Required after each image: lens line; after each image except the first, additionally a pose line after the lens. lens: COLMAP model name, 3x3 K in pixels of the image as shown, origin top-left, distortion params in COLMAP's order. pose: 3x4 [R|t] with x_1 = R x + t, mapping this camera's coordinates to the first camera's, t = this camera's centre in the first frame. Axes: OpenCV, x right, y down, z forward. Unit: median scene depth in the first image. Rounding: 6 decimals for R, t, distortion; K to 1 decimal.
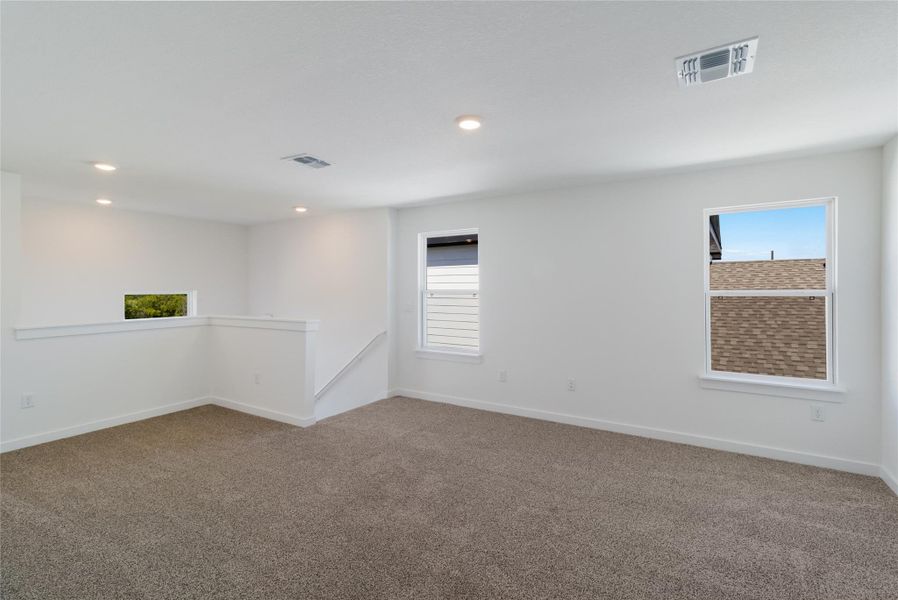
lens RADIAL K [[419.3, 0, 464.1], [0, 419.3, 286.5], [0, 0, 1]] dist [0.000918, 0.000038]
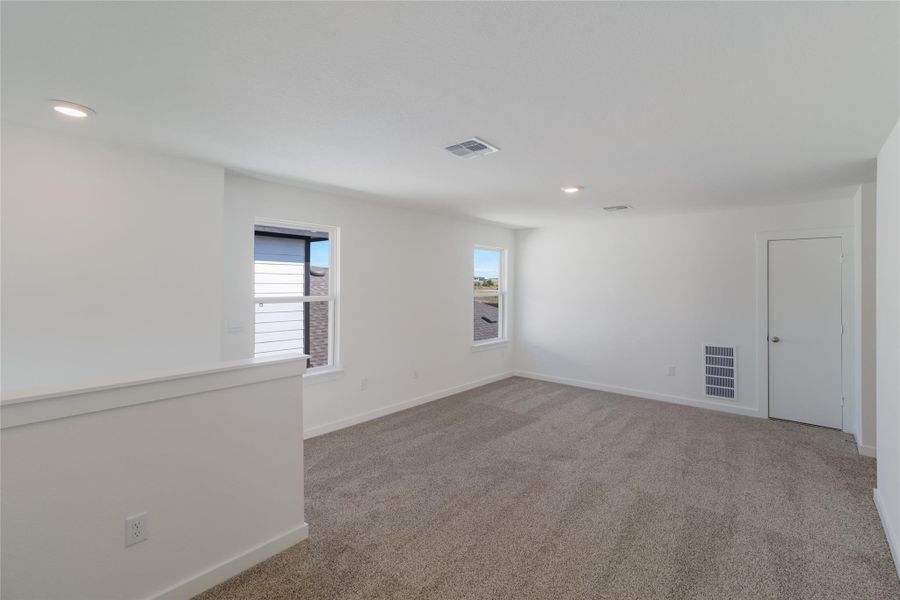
lens RADIAL K [[420.2, 0, 465.1], [0, 420.2, 286.4], [0, 0, 1]] dist [0.000918, 0.000038]
pose [[0.135634, 0.016344, 0.990624, -0.765182], [0.008526, 0.999808, -0.017663, 0.009668], [-0.990722, 0.010842, 0.135469, 0.588974]]
